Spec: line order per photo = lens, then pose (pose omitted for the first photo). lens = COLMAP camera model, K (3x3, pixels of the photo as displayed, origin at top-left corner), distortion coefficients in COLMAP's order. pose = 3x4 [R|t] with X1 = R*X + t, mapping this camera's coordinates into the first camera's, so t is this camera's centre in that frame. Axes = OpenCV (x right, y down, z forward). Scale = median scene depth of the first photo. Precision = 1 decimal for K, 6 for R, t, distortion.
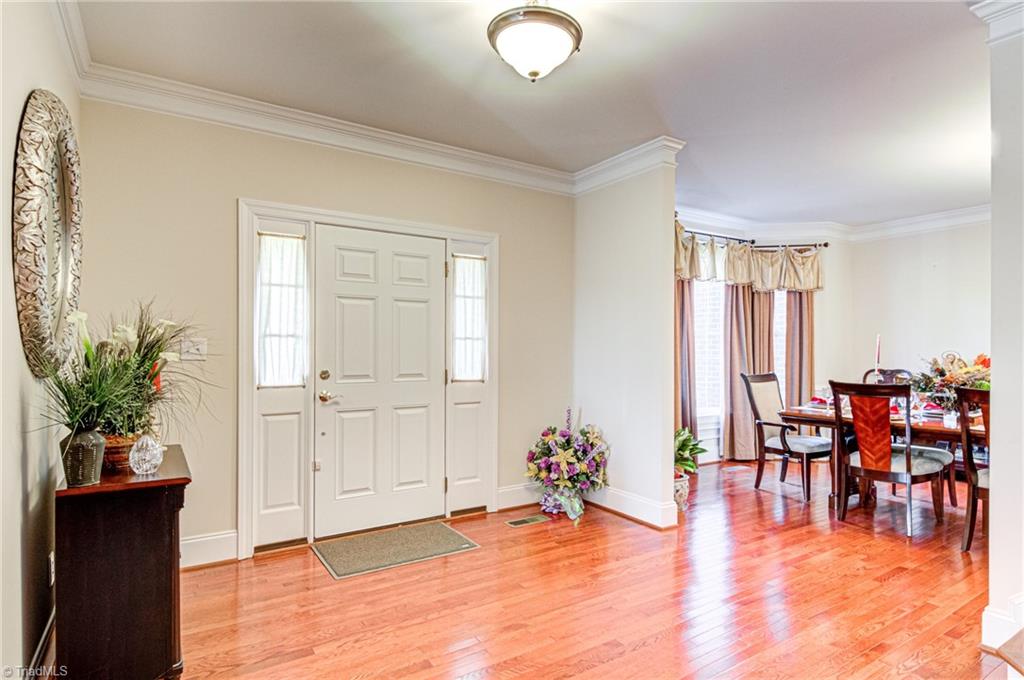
lens RADIAL K [[525.0, 0, 509.3], [0, 525.0, 357.0], [0, 0, 1]] dist [0.001377, 0.000216]
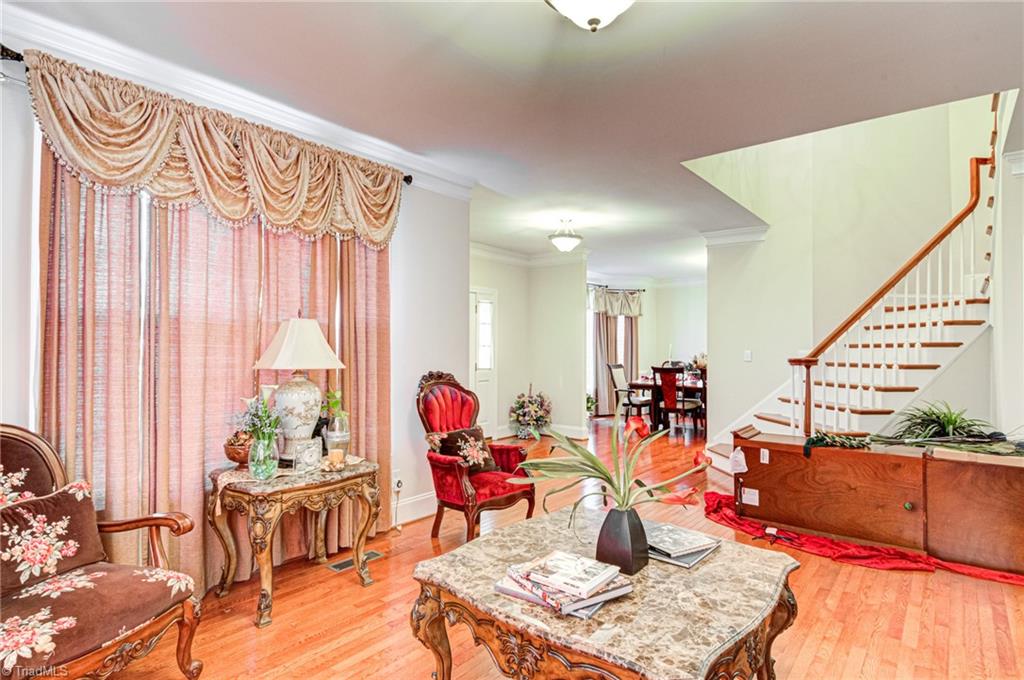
lens RADIAL K [[534.9, 0, 520.3], [0, 534.9, 344.7], [0, 0, 1]] dist [0.026397, -0.021905]
pose [[0.939035, 0.001351, 0.343818, -0.573668], [0.003356, 0.999909, -0.013095, -0.014083], [-0.343805, 0.013450, 0.938945, -0.769516]]
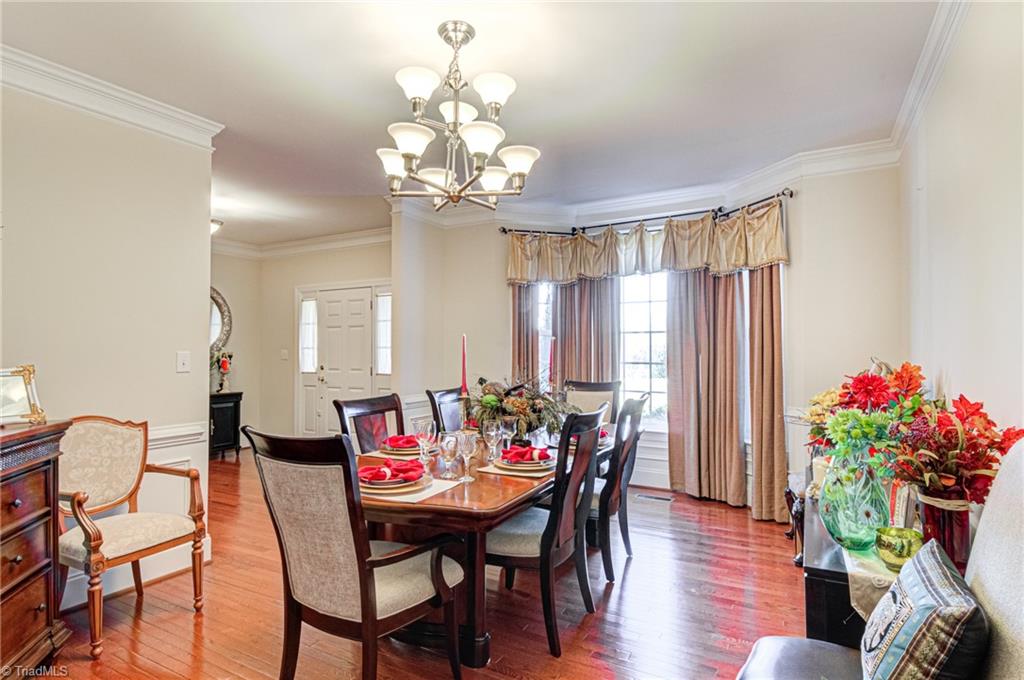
lens RADIAL K [[534.9, 0, 520.3], [0, 534.9, 344.7], [0, 0, 1]] dist [0.026397, -0.021905]
pose [[0.490967, -0.007700, -0.871144, 1.435412], [0.000324, 0.999962, -0.008656, -0.027920], [0.871178, 0.003968, 0.490951, 0.541086]]
